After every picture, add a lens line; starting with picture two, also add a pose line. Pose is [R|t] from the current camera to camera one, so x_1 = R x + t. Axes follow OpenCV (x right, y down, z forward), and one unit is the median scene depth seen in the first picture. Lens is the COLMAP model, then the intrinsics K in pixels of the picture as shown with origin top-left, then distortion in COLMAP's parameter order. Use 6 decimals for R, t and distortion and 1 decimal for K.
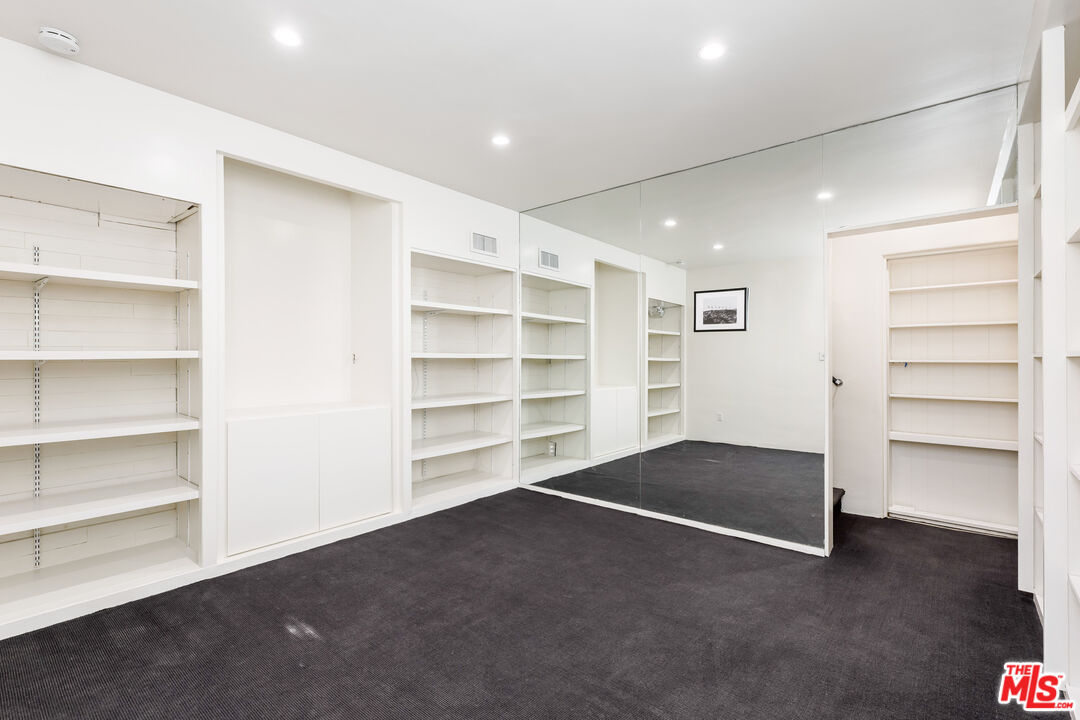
lens RADIAL K [[494.4, 0, 533.6], [0, 494.4, 362.6], [0, 0, 1]] dist [0.002248, 0.000132]
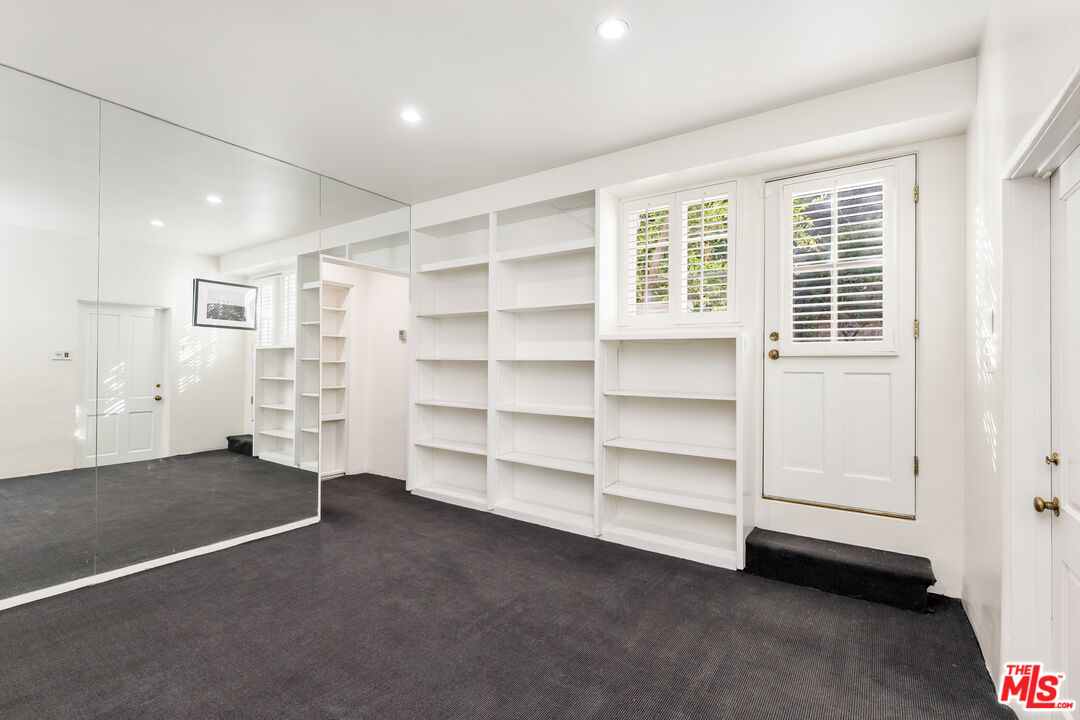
lens RADIAL K [[494.4, 0, 533.6], [0, 494.4, 360.3], [0, 0, 1]] dist [0.002248, 0.000132]
pose [[-0.098490, 0.007043, 0.995113, -0.680660], [-0.003175, 0.999968, -0.007391, 0.002085], [-0.995133, -0.003887, -0.098464, 0.596099]]
